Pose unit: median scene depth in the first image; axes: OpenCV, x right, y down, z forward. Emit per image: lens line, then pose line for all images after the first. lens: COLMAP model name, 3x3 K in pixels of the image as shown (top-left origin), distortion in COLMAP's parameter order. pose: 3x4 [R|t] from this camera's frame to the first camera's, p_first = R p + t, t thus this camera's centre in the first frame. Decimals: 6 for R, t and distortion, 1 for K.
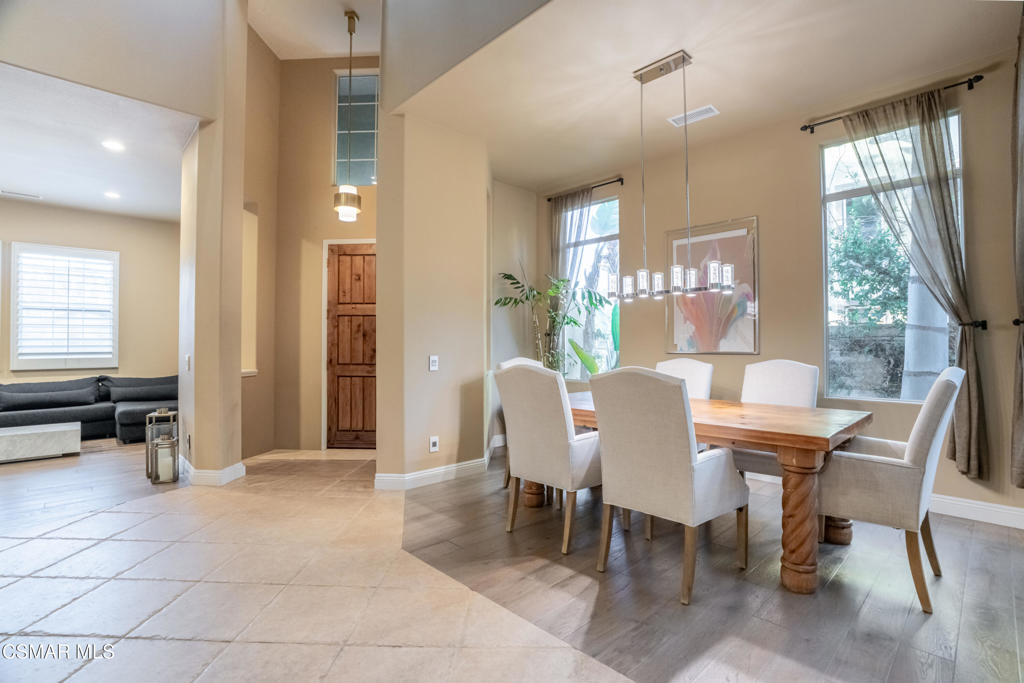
lens RADIAL K [[470.1, 0, 540.7], [0, 470.1, 339.9], [0, 0, 1]] dist [-0.027590, 0.002821]
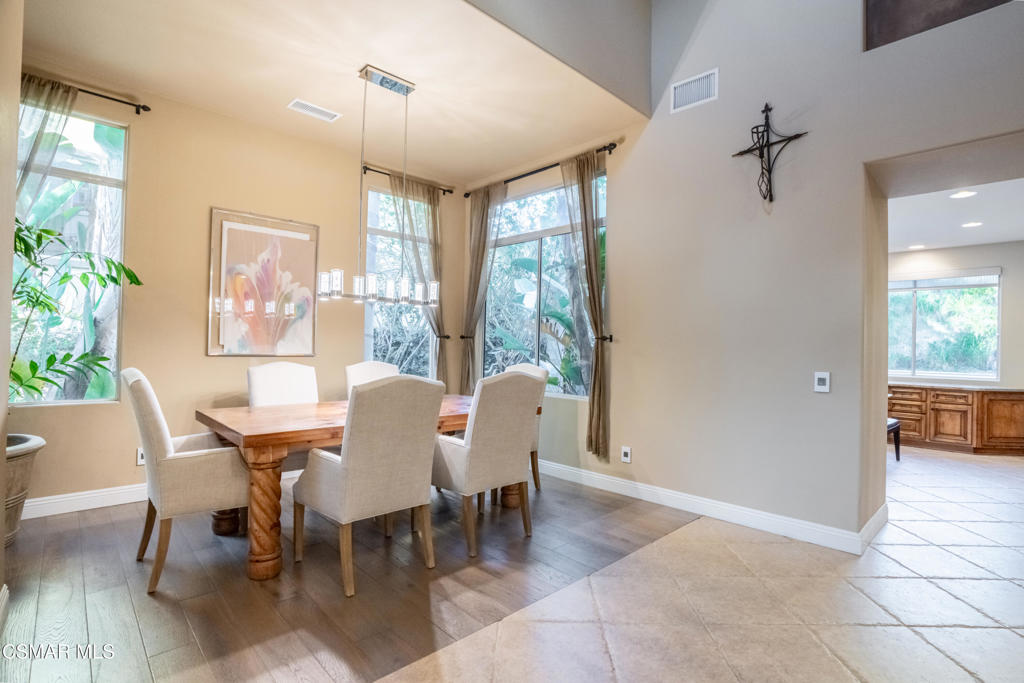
lens RADIAL K [[470.1, 0, 508.0], [0, 470.1, 339.3], [0, 0, 1]] dist [-0.027590, 0.002821]
pose [[0.069355, 0.018313, 0.997424, -0.608229], [-0.031343, 0.999378, -0.016169, -0.004851], [-0.997100, -0.030141, 0.069886, 0.529975]]
